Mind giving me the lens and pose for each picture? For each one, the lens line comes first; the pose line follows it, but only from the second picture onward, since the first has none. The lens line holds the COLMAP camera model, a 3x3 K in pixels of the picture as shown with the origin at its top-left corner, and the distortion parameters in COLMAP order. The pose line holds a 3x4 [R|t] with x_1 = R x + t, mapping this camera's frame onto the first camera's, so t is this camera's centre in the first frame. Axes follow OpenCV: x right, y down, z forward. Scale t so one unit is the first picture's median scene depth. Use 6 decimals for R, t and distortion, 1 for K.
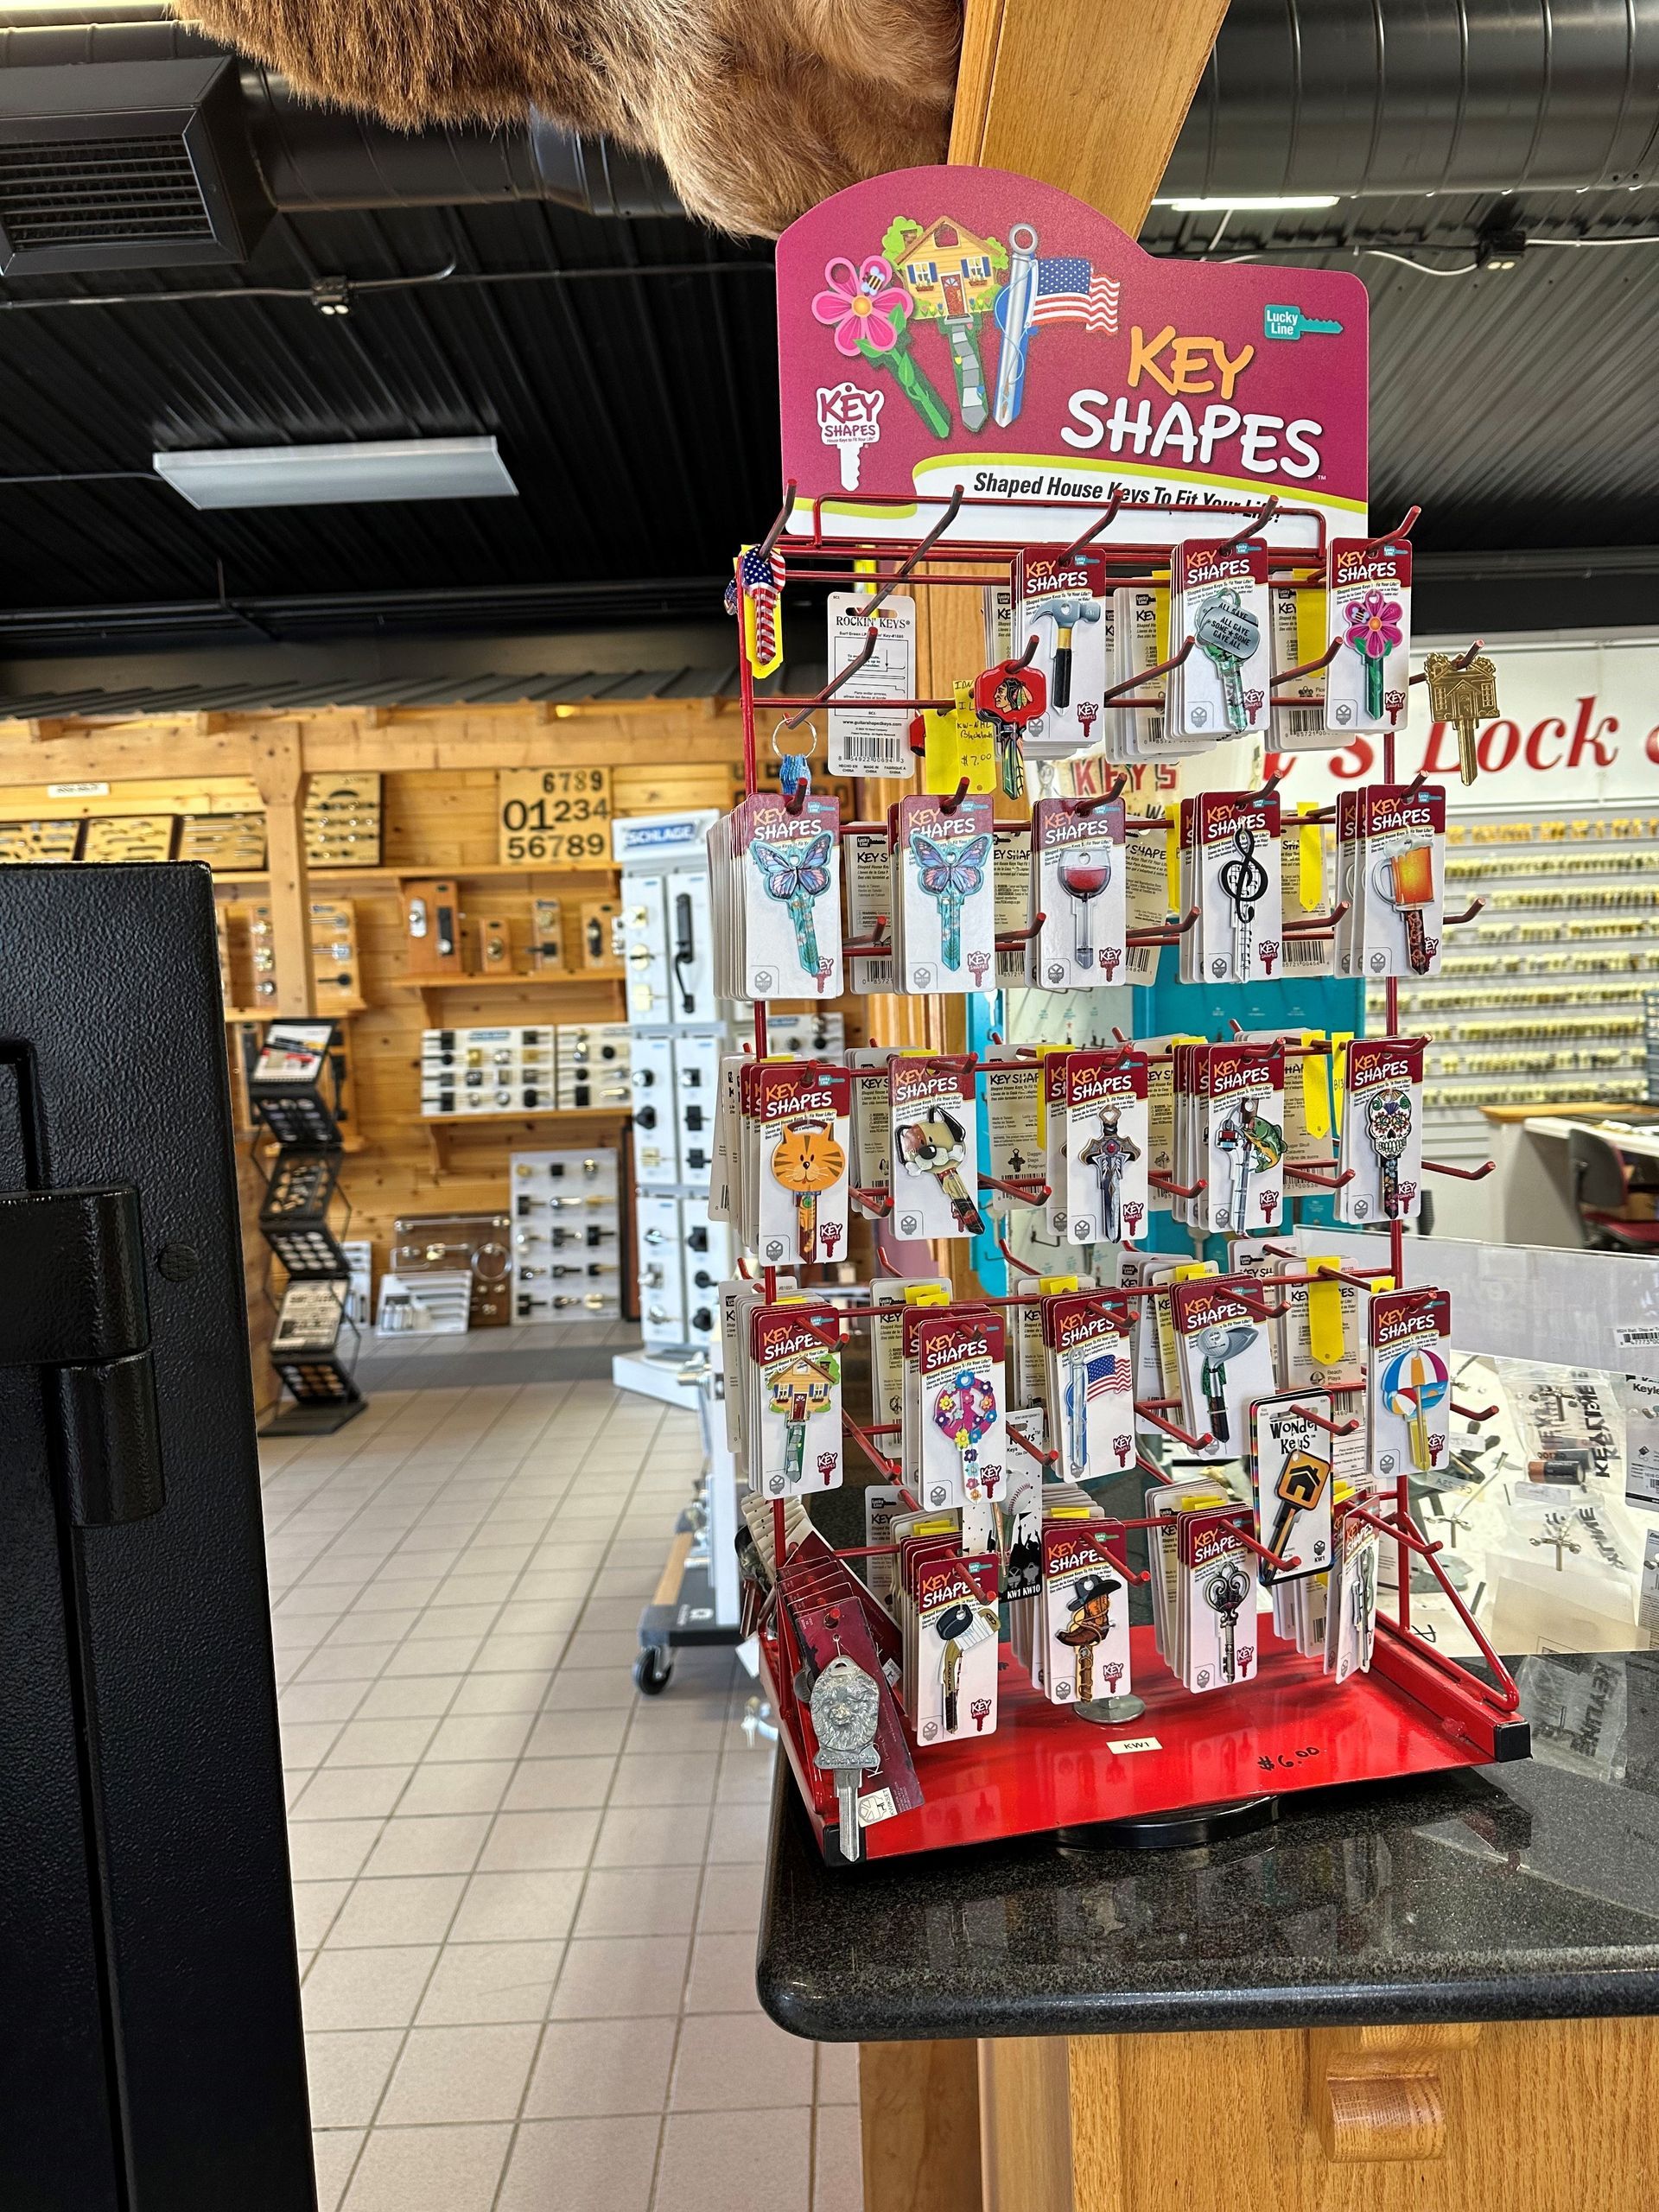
lens RADIAL K [[1548.4, 0, 836.6], [0, 1548.4, 1110.8], [0, 0, 1]] dist [0.021665, -0.027040]
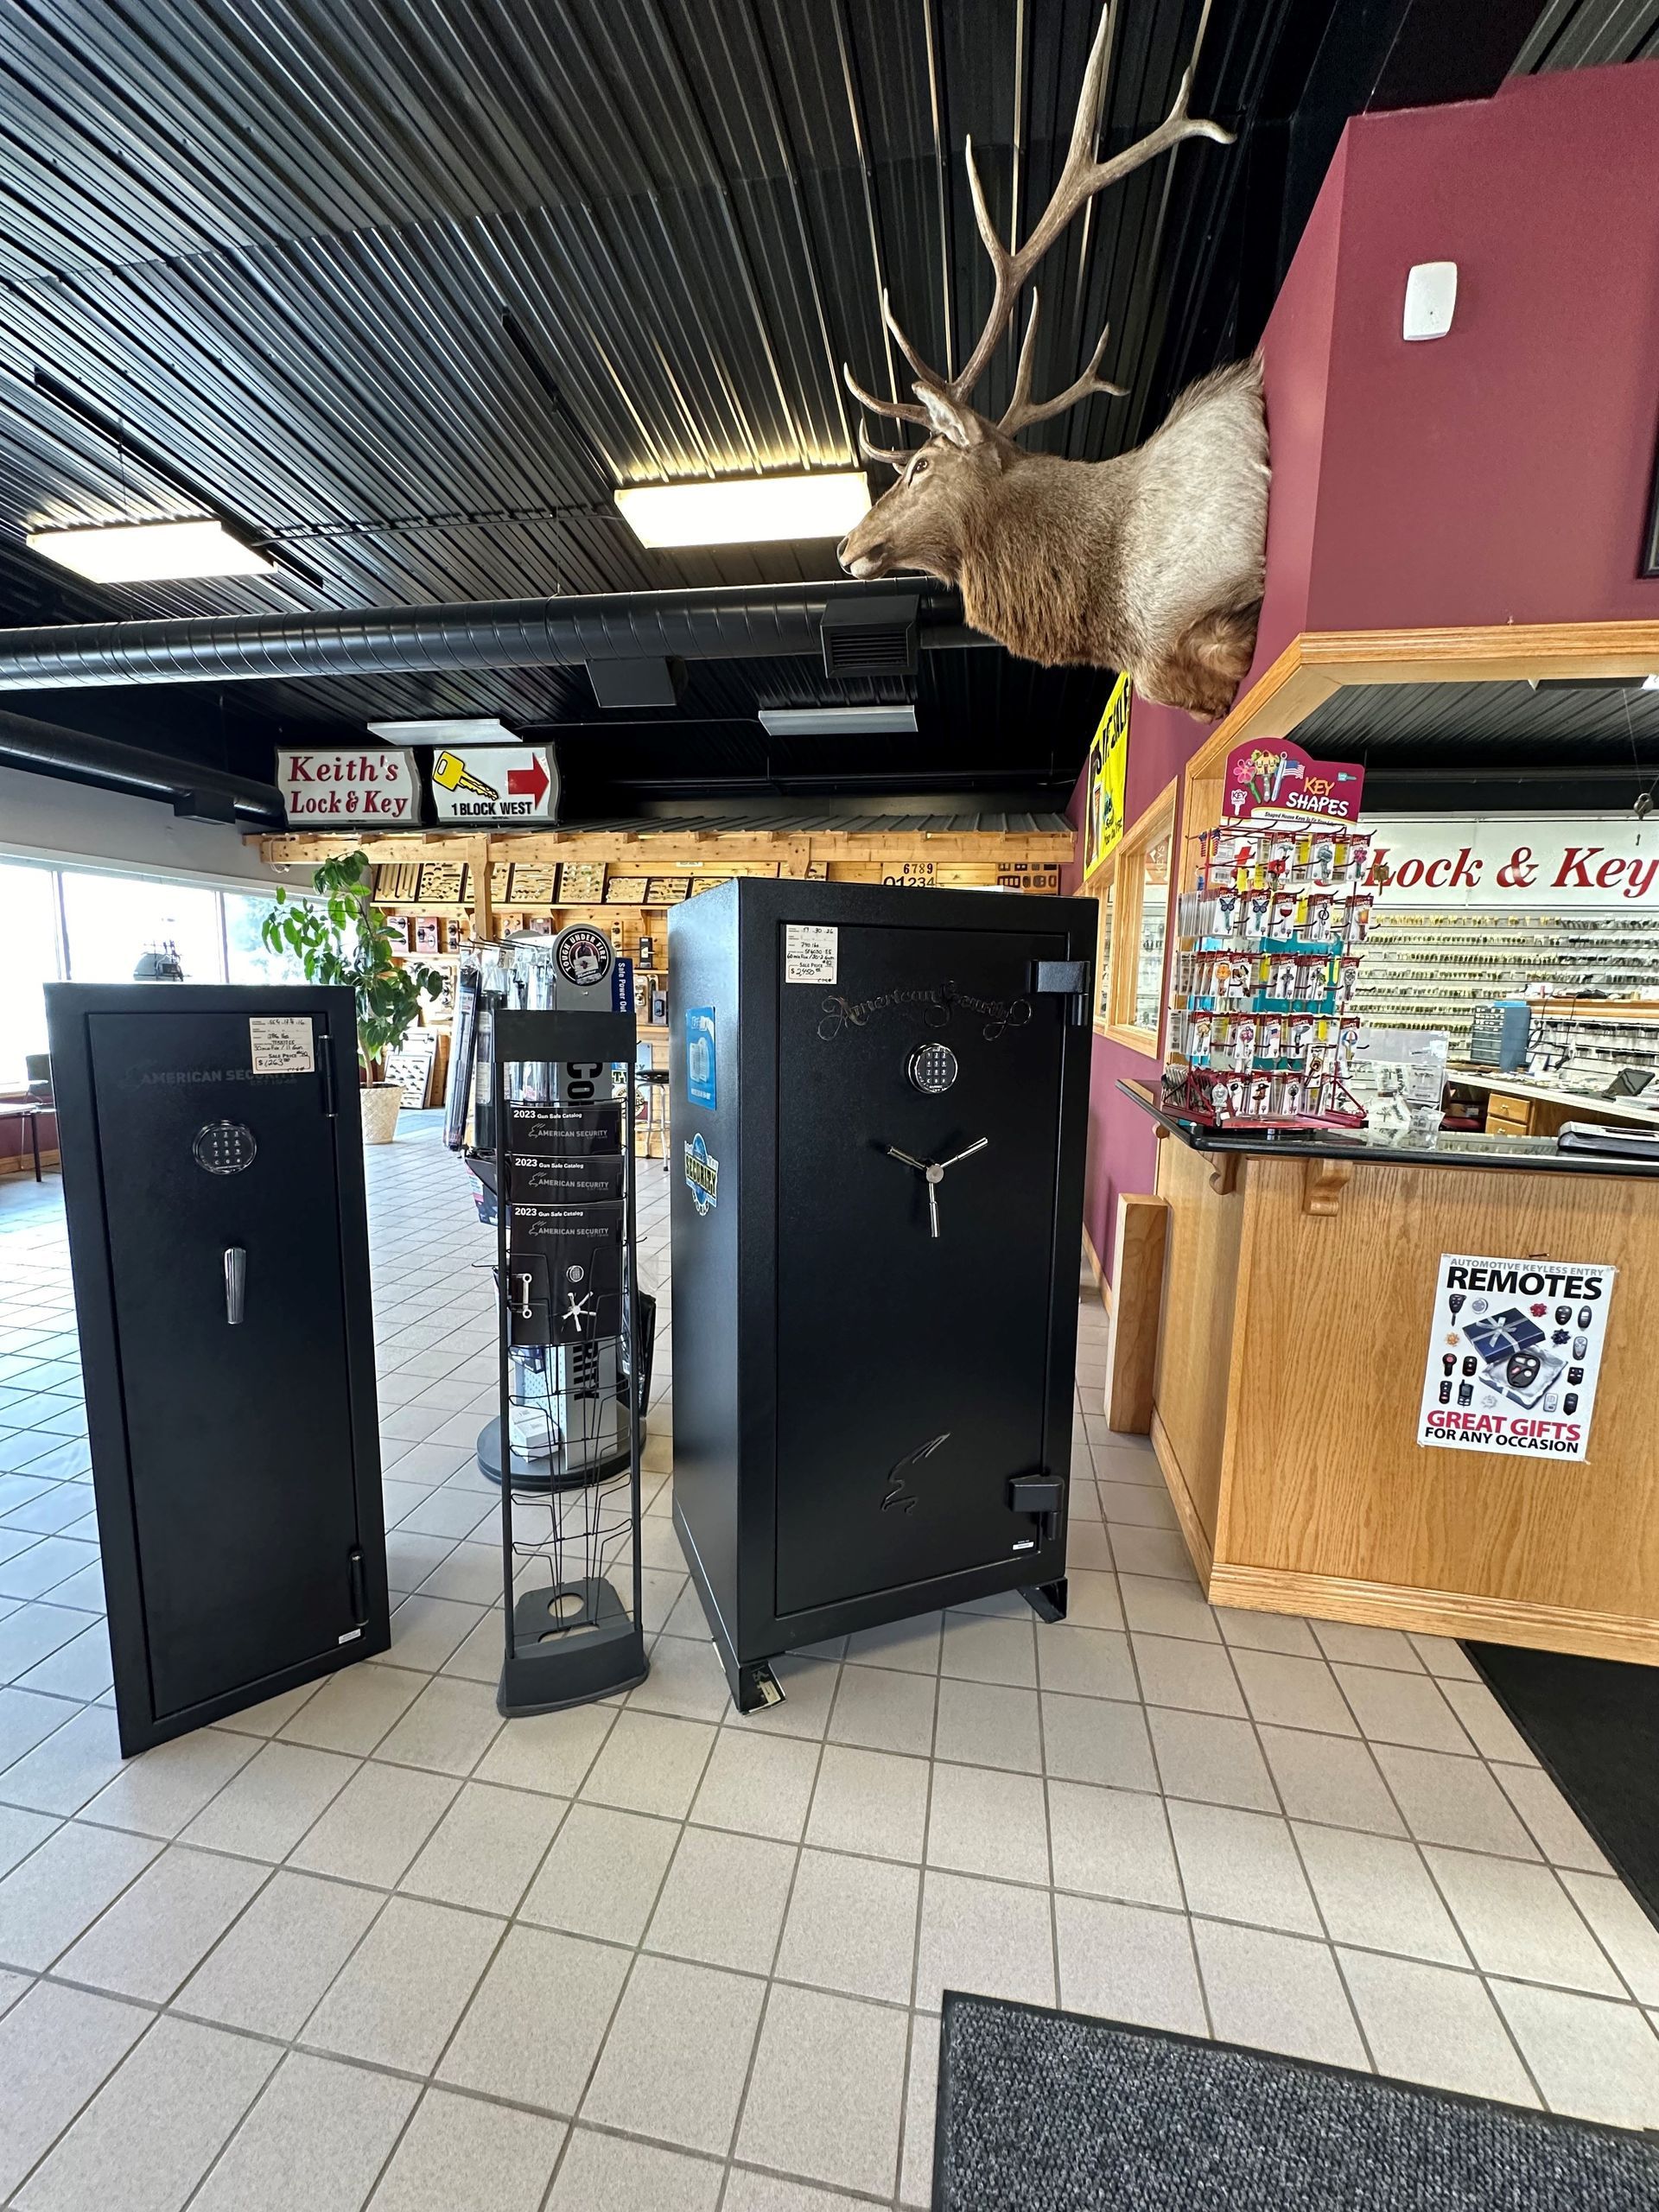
lens RADIAL K [[872.0, 0, 831.3], [0, 872.0, 1113.9], [0, 0, 1]] dist [-0.007599, 0.000184]
pose [[0.982547, 0.089820, -0.162892, -0.067536], [-0.079029, 0.994300, 0.071571, 0.036666], [0.168392, -0.057448, 0.984045, -0.174357]]
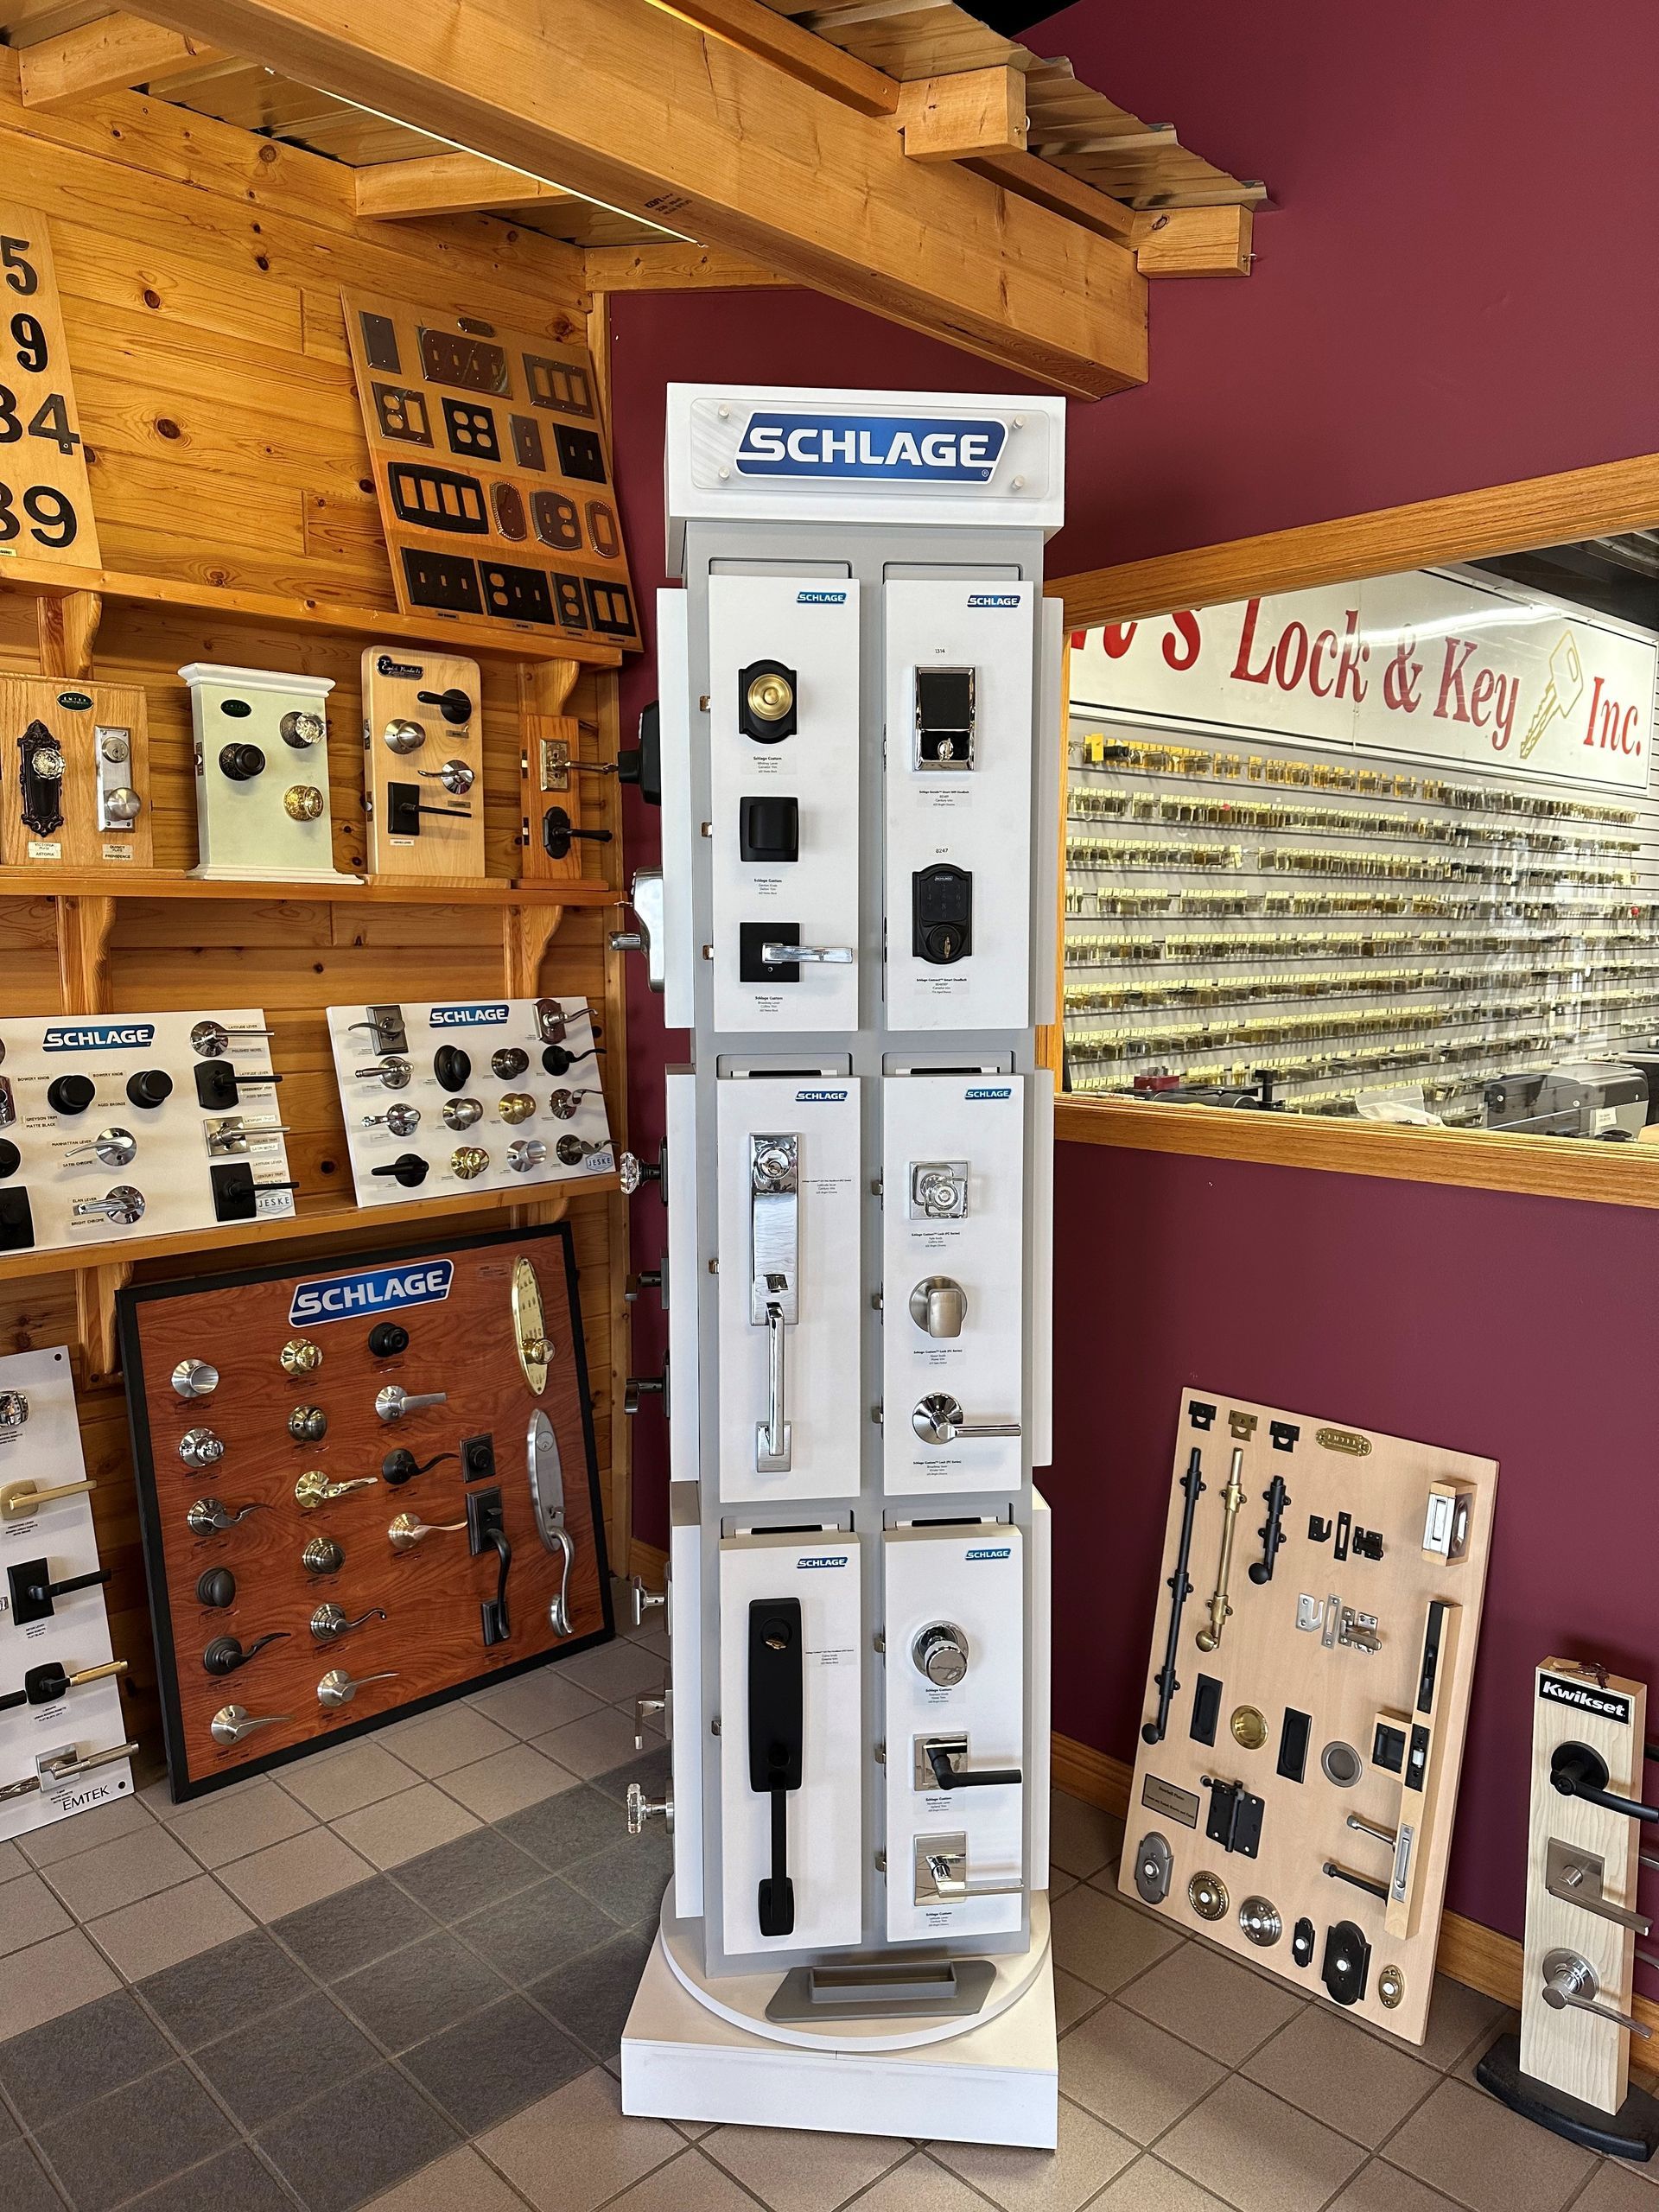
lens RADIAL K [[1548.4, 0, 840.9], [0, 1548.4, 1104.5], [0, 0, 1]] dist [0.021665, -0.027040]
pose [[0.724295, -0.037015, 0.688496, -0.278161], [0.029491, 0.999307, 0.022700, -0.039098], [-0.688859, 0.003863, 0.724885, 0.619070]]
